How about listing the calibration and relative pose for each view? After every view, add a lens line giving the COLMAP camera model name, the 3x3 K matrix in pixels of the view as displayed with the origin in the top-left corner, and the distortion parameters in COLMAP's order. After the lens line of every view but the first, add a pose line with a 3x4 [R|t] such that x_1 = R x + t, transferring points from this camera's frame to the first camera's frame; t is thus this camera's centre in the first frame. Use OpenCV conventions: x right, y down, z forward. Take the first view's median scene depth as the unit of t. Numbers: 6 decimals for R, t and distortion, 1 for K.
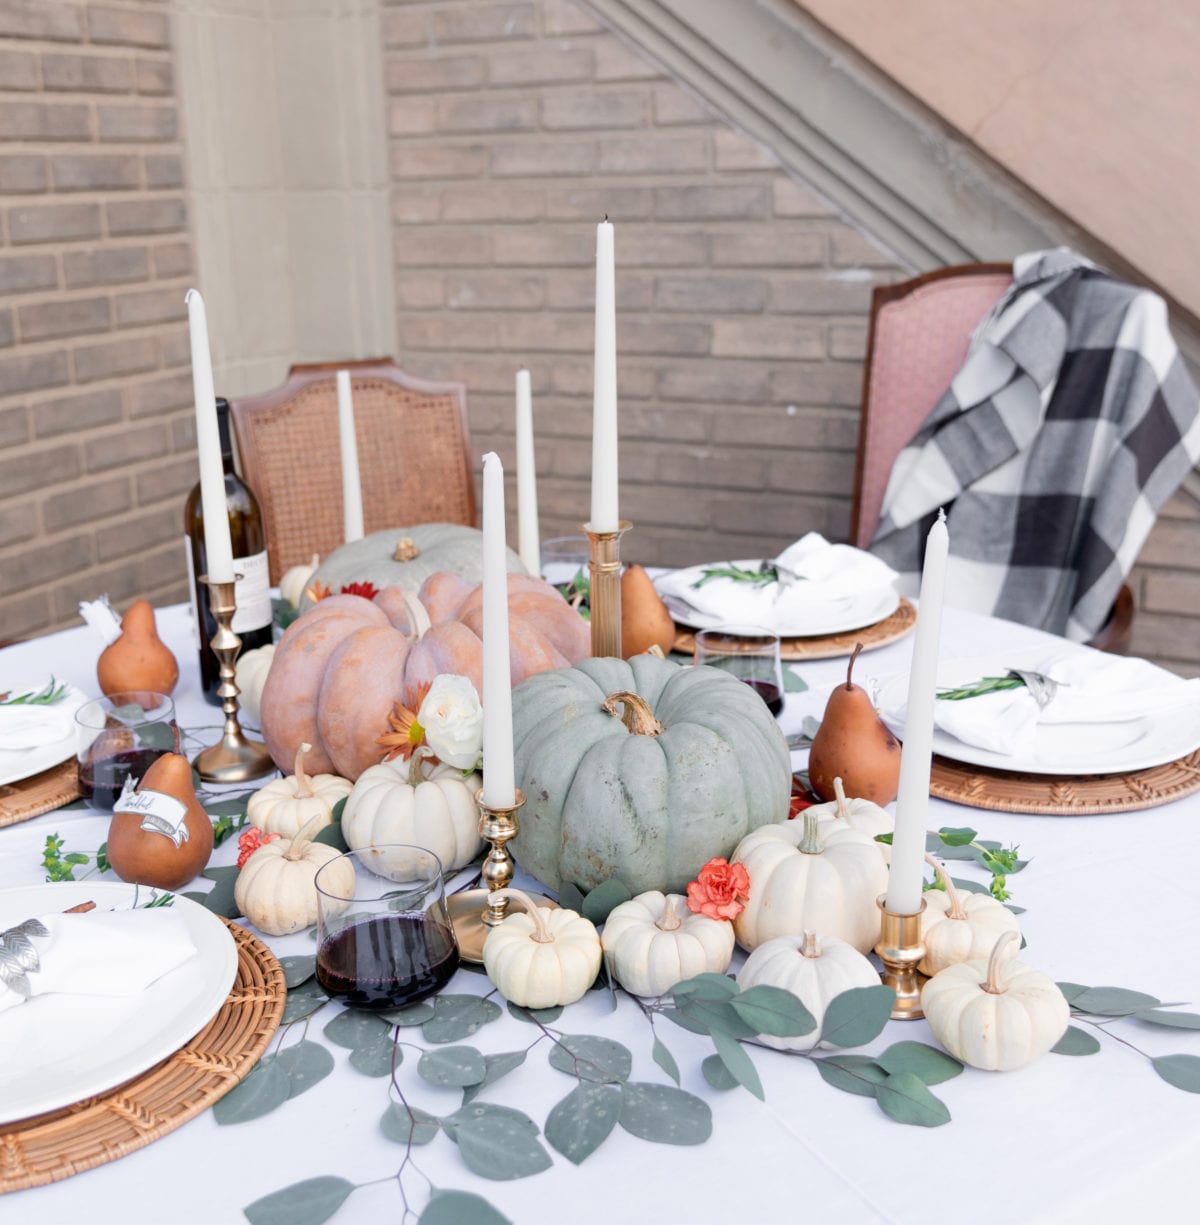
lens RADIAL K [[1527.5, 0, 611.6], [0, 1527.5, 591.1], [0, 0, 1]] dist [-0.021803, 0.000000]
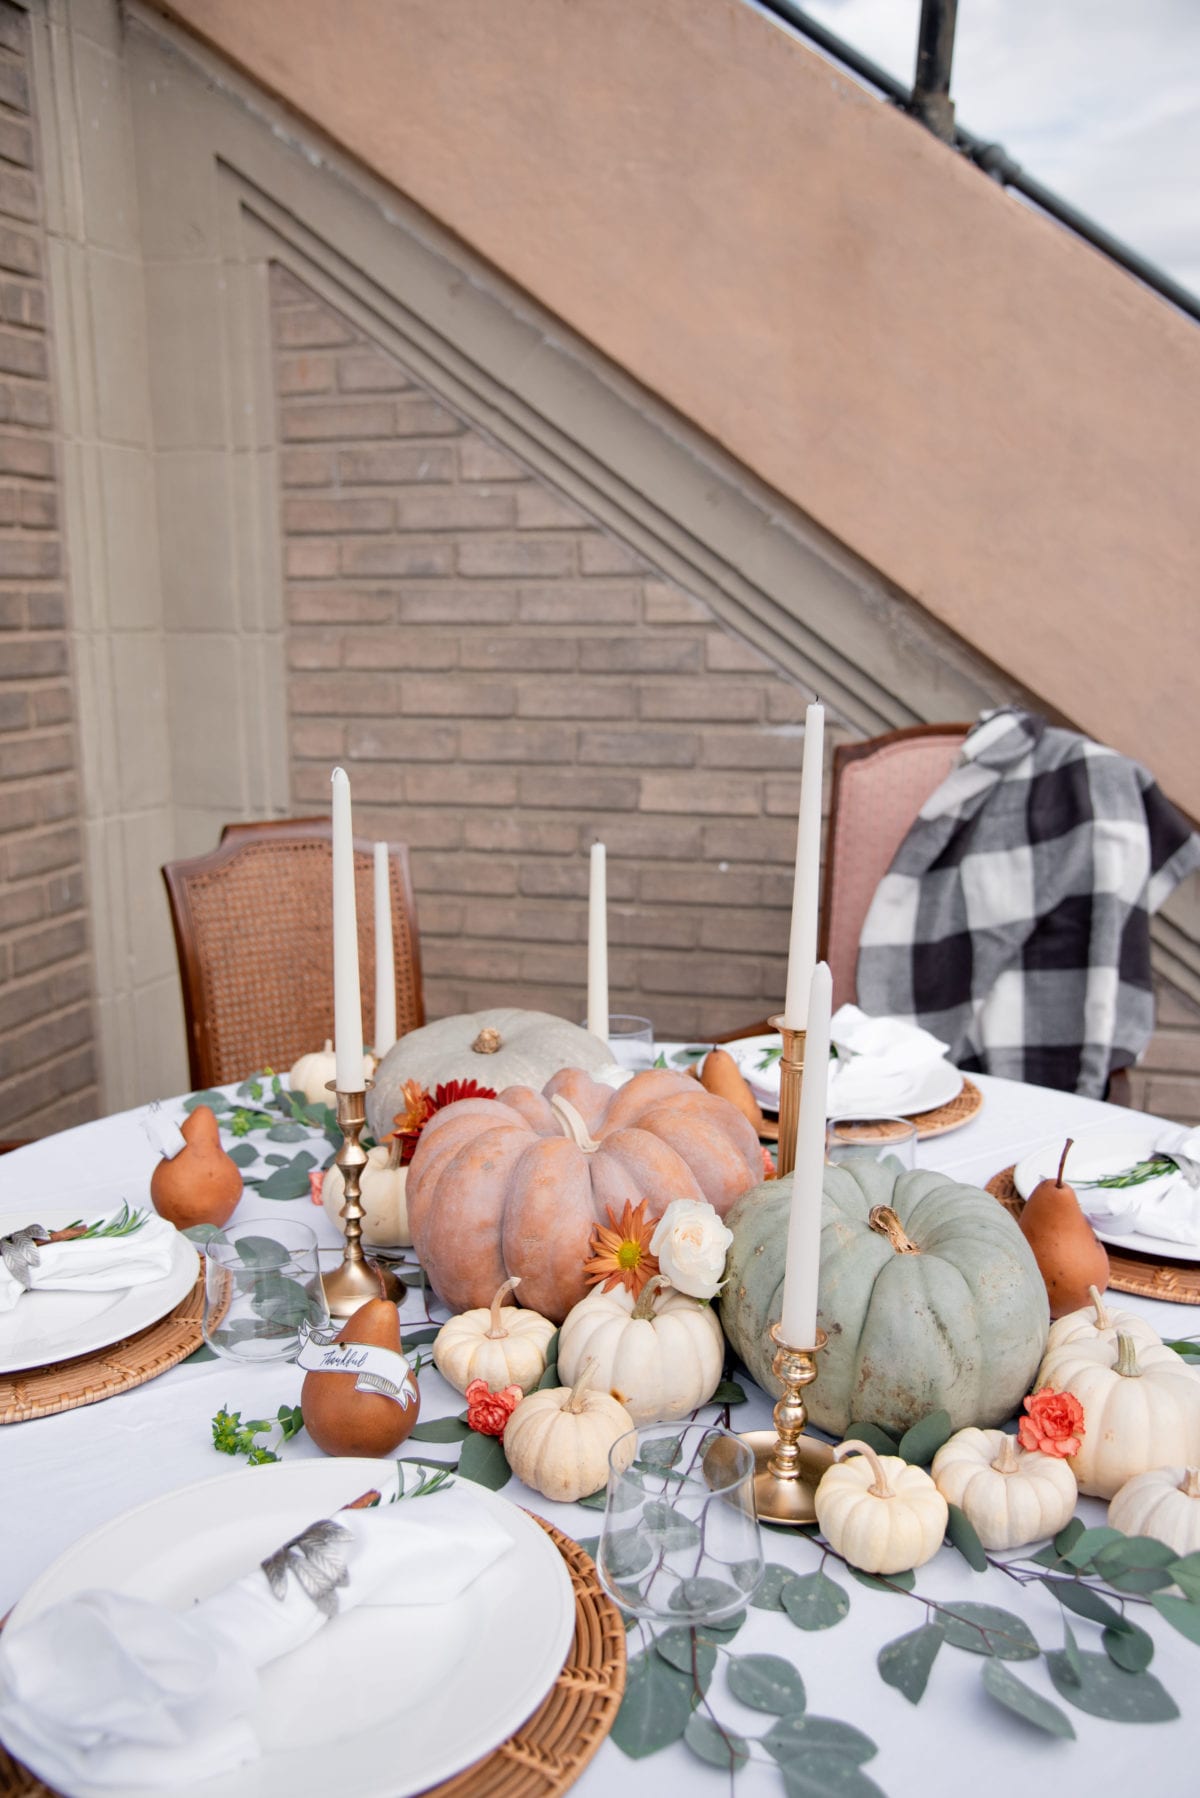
lens RADIAL K [[1573.2, 0, 612.9], [0, 1573.2, 912.0], [0, 0, 1]] dist [-0.050456, 0.098759]
pose [[0.983867, -0.011645, 0.178523, -0.144978], [0.024841, 0.997105, -0.071860, -0.021690], [-0.177169, 0.075135, 0.981308, 0.034635]]
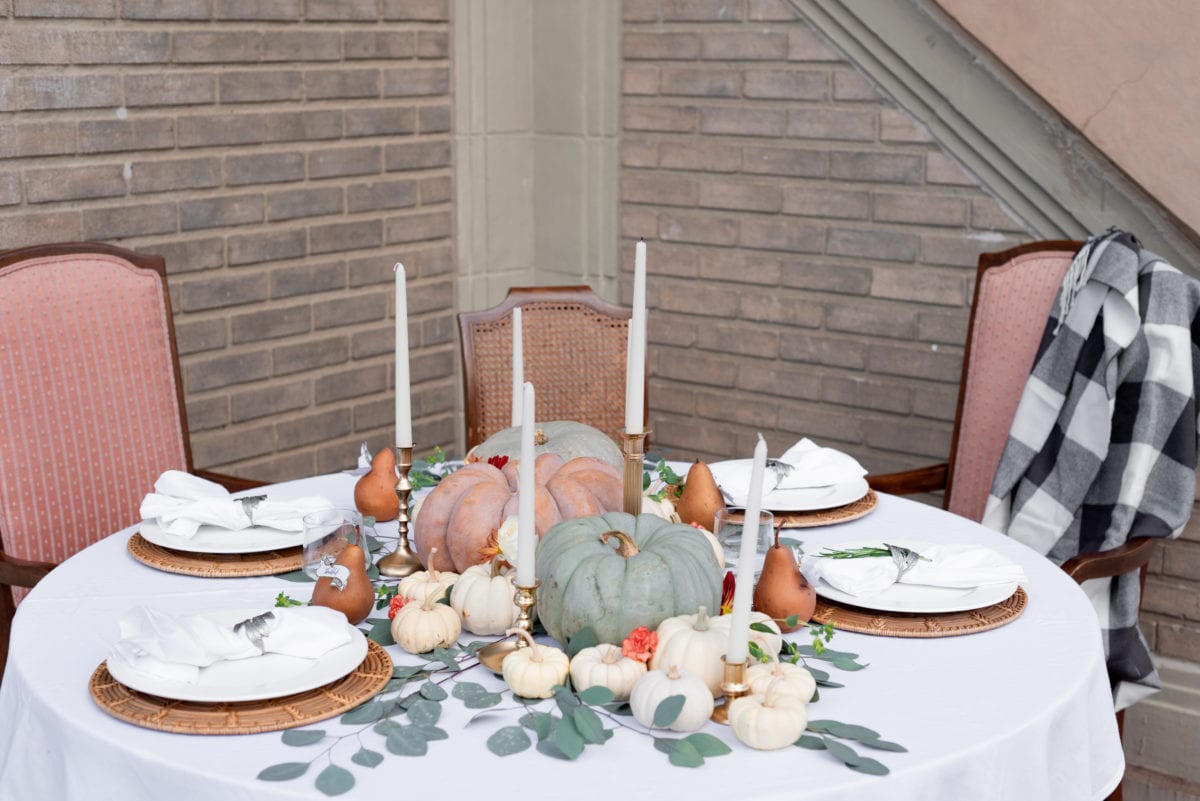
lens RADIAL K [[1747.8, 0, 594.8], [0, 1747.8, 403.6], [0, 0, 1]] dist [0.010962, 0.000000]
pose [[0.974356, 0.074395, -0.212359, 0.168024], [-0.086251, 0.995159, -0.047109, 0.009238], [0.207827, 0.064217, 0.976055, -0.381346]]
